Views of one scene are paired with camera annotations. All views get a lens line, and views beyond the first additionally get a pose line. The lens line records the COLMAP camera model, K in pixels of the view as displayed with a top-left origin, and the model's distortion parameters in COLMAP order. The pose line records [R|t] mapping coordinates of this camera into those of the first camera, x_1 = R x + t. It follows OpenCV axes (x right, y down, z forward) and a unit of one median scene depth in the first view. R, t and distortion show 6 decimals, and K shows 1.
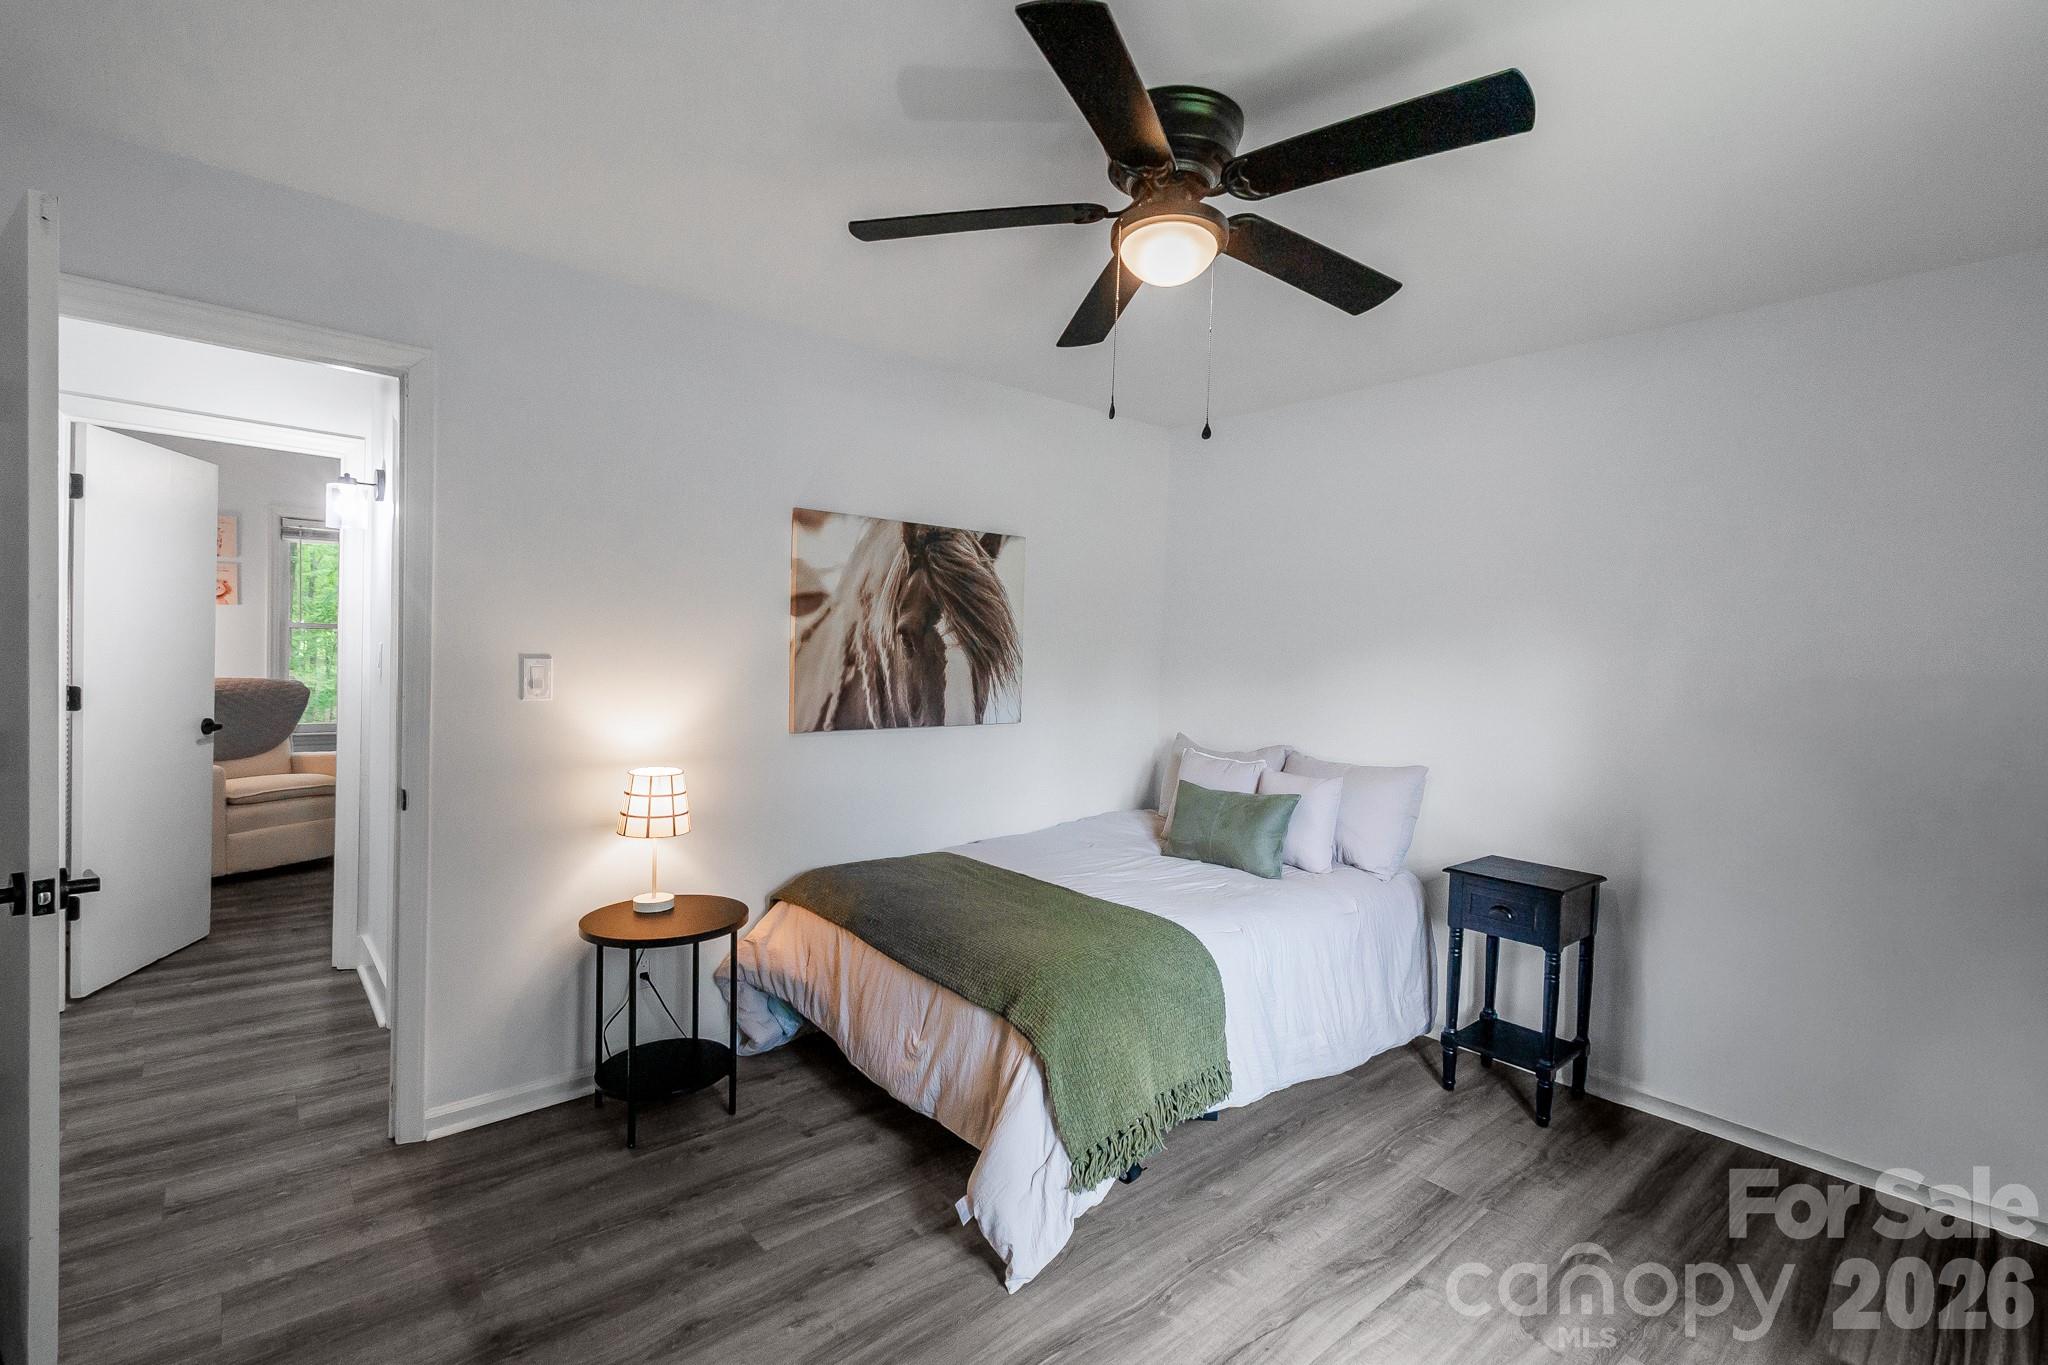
lens RADIAL K [[893.6, 0, 1023.7], [0, 893.6, 648.1], [0, 0, 1]] dist [-0.000242, -0.000396]
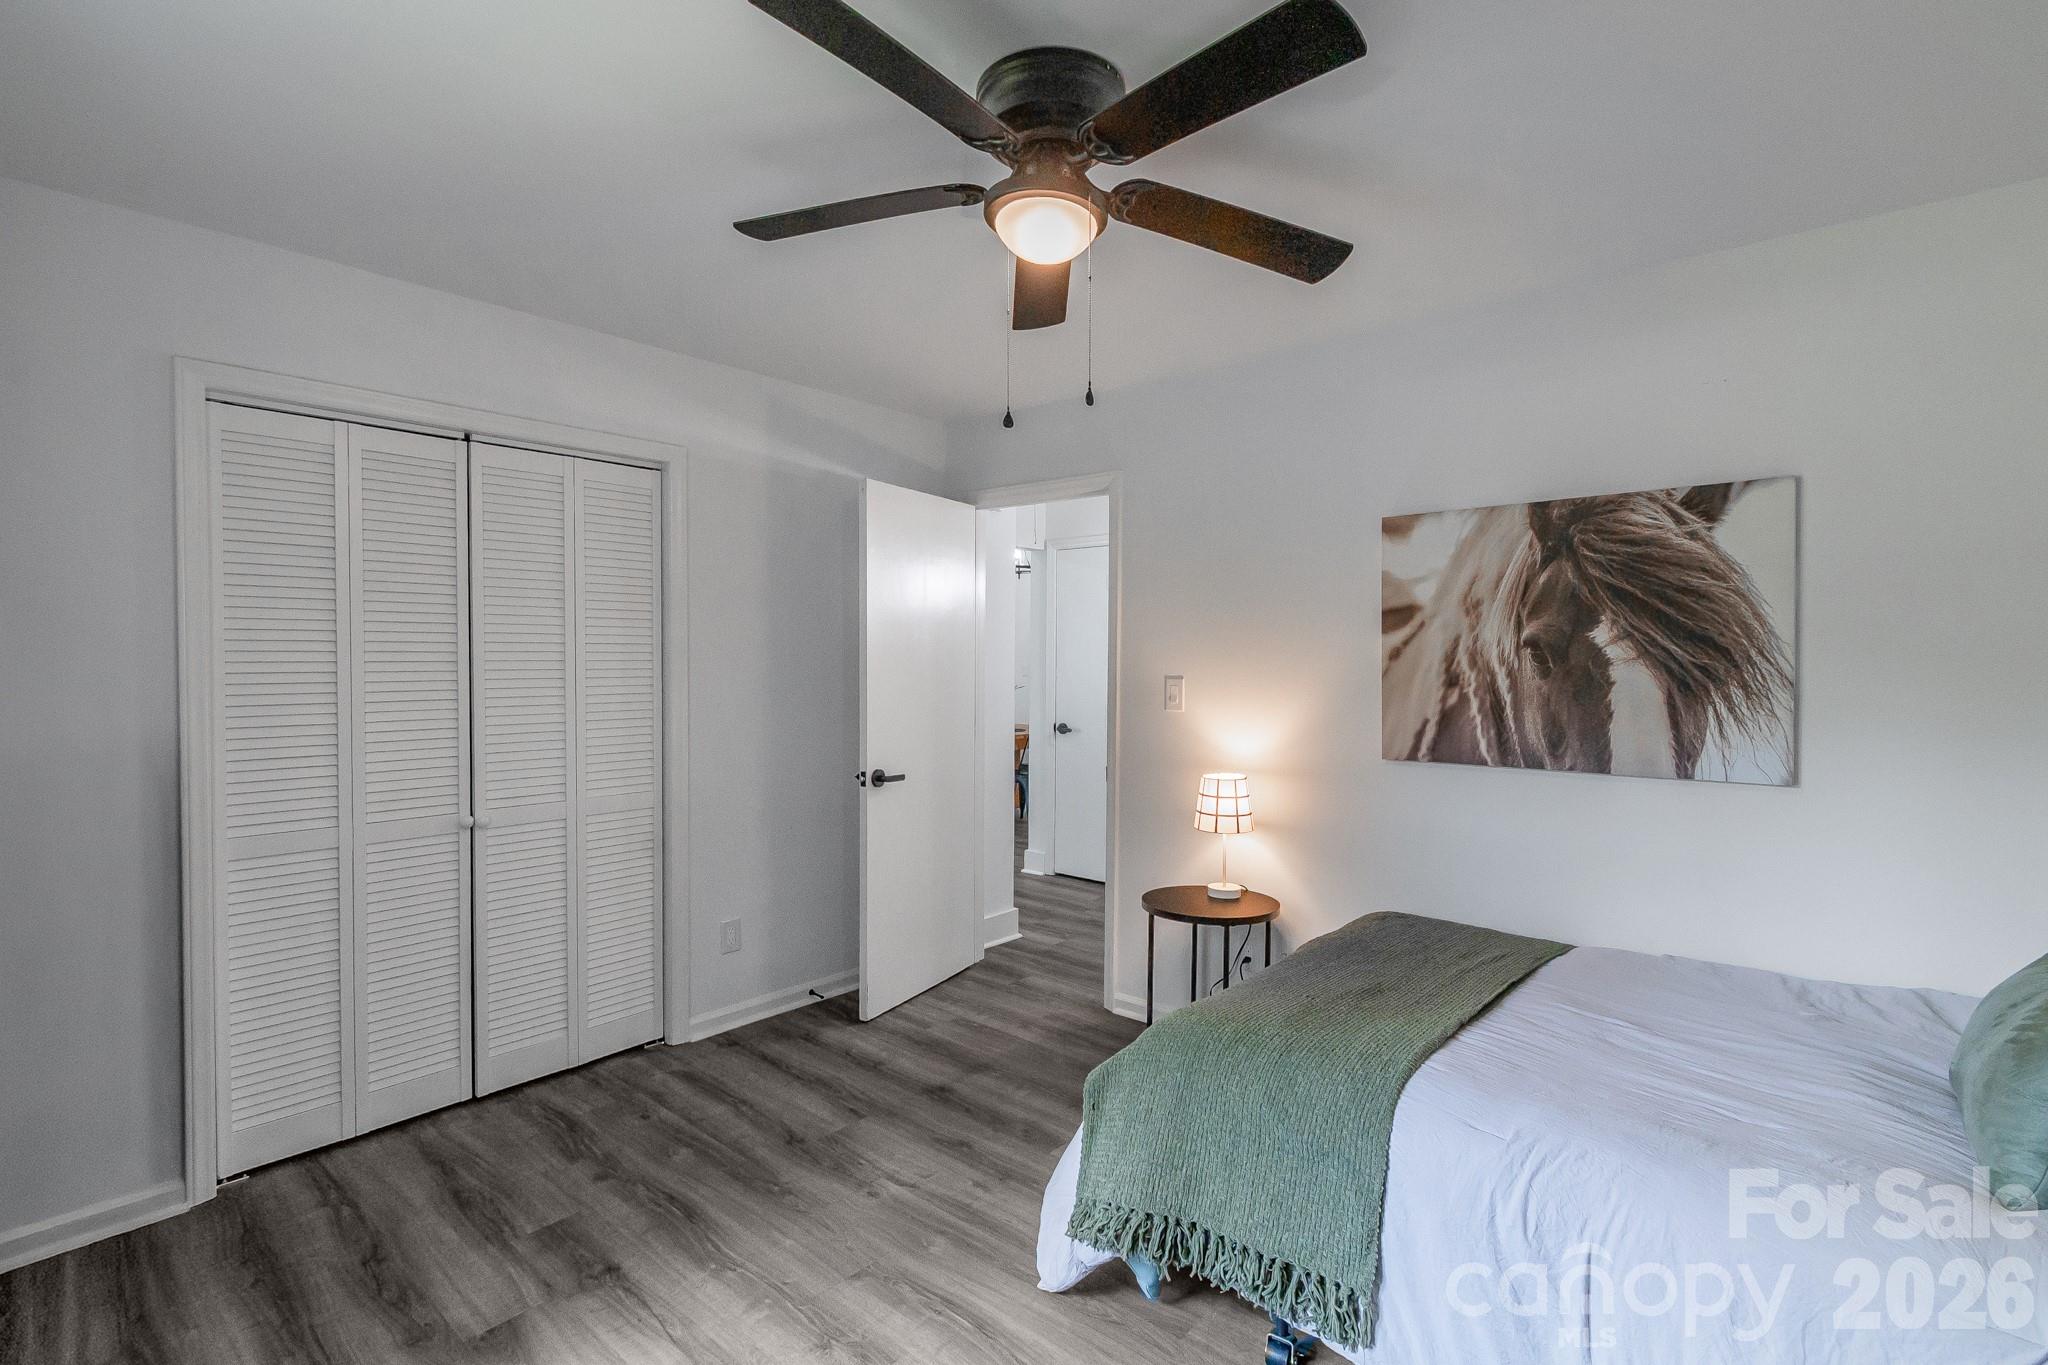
lens RADIAL K [[936.1, 0, 1037.8], [0, 936.1, 634.0], [0, 0, 1]] dist [0.001686, -0.000358]
pose [[0.162838, -0.055668, -0.985081, 0.606409], [0.004493, 0.998439, -0.055680, 0.016478], [0.986643, 0.004641, 0.162834, 0.454514]]
